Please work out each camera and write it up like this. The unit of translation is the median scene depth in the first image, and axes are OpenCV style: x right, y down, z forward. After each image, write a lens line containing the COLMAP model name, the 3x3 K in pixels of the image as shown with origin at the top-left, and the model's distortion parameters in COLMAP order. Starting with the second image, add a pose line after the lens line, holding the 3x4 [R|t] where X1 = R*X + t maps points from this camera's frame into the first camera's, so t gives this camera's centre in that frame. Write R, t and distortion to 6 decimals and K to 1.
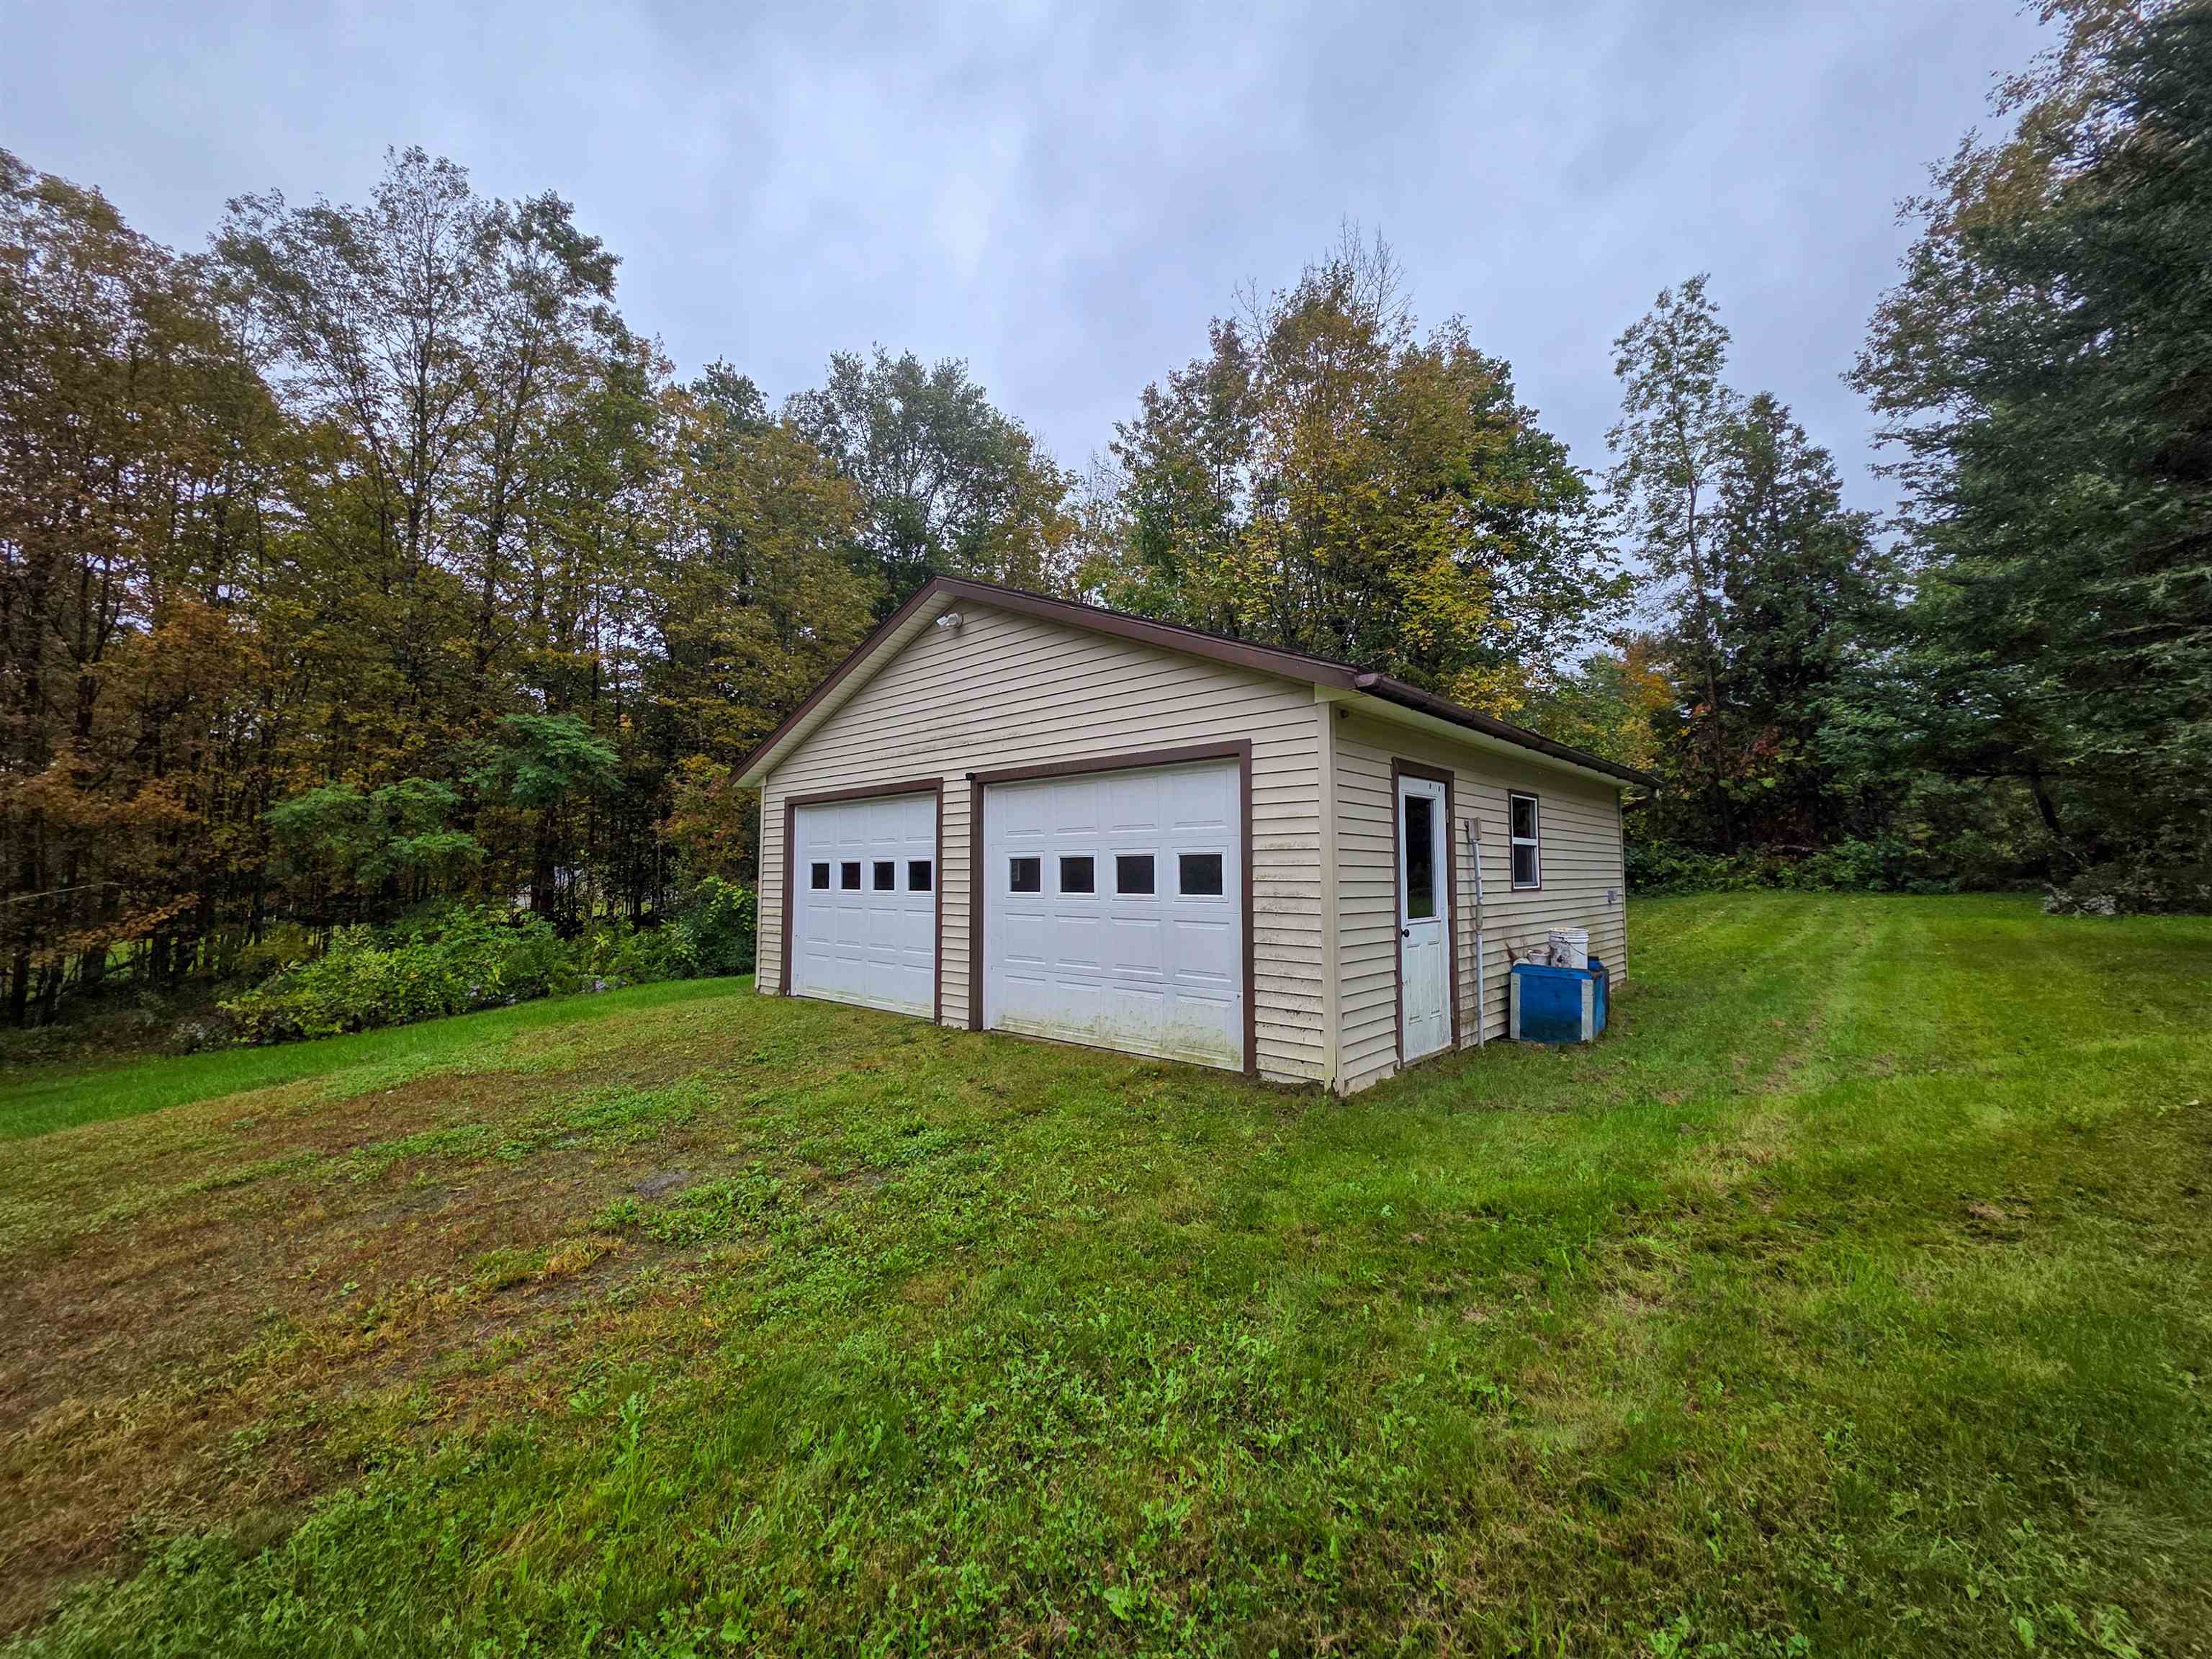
lens RADIAL K [[887.3, 0, 1110.9], [0, 887.3, 816.7], [0, 0, 1]] dist [-0.003069, -0.000527]
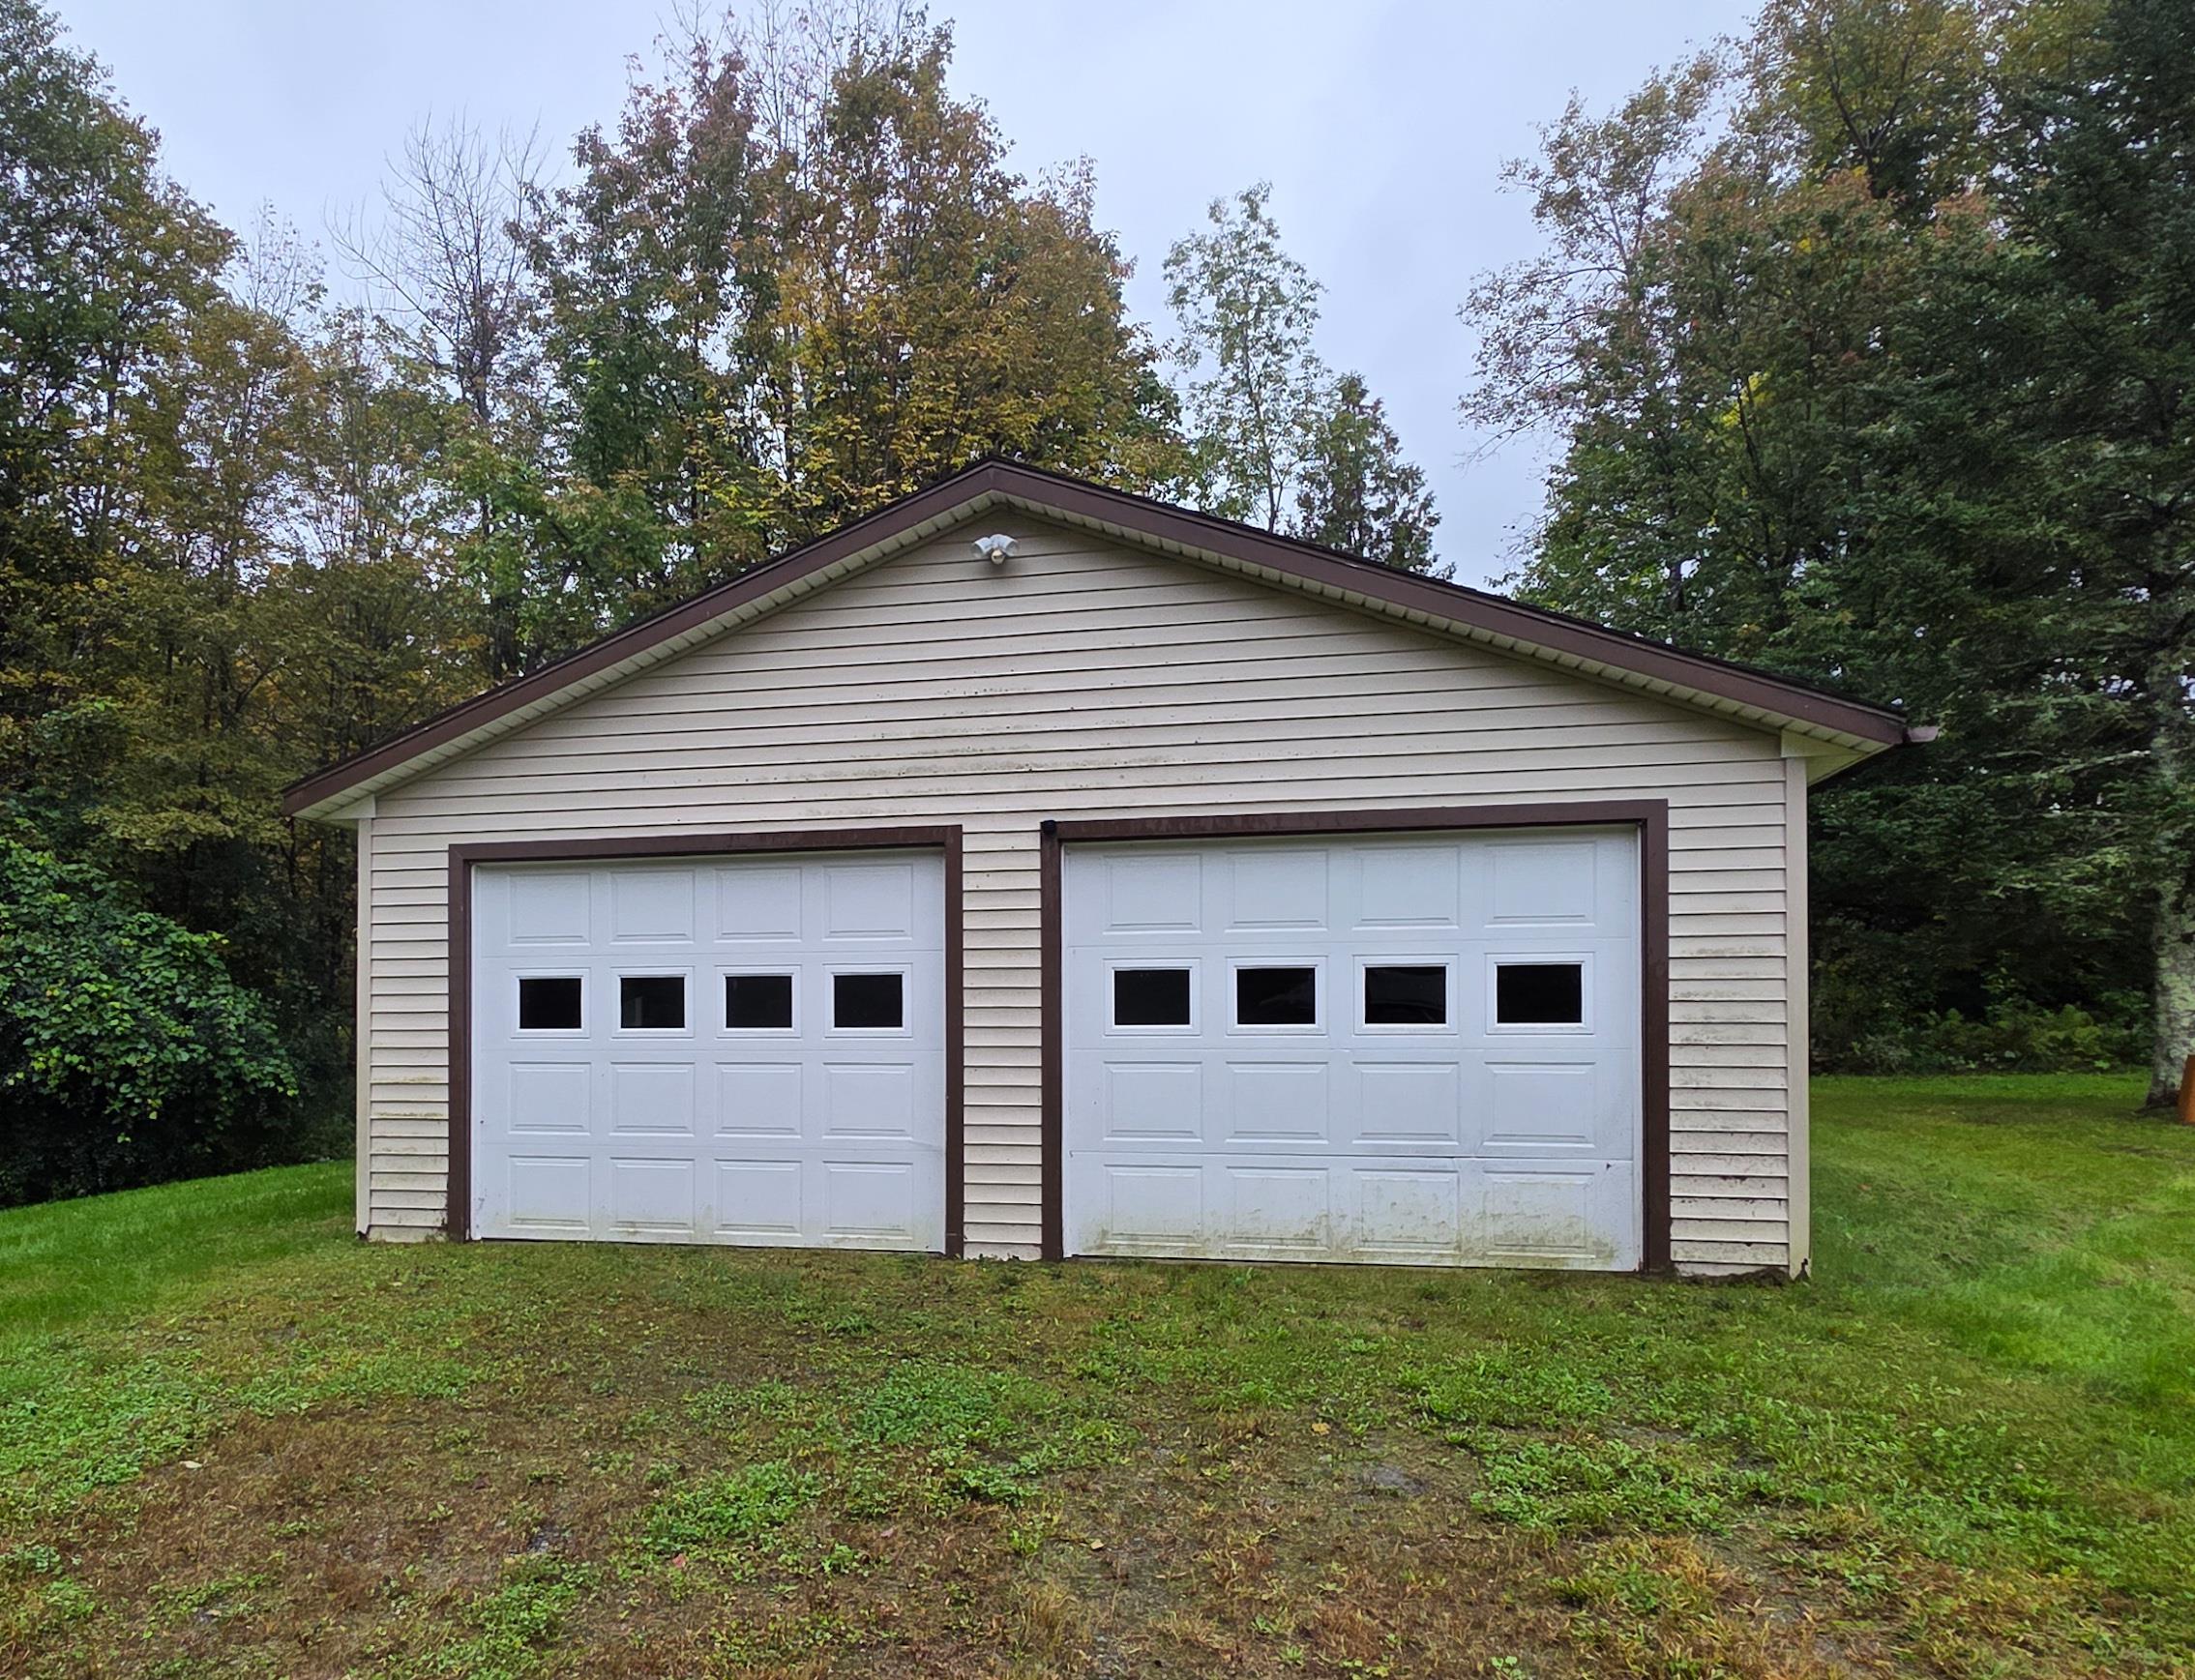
lens RADIAL K [[1583.7, 0, 867.5], [0, 1583.7, 1027.8], [0, 0, 1]] dist [0.031739, -0.084776]
pose [[0.879129, 0.012677, 0.476414, -0.737672], [-0.034196, 0.998748, 0.036525, 0.050771], [-0.475355, -0.048401, 0.878462, 0.135193]]
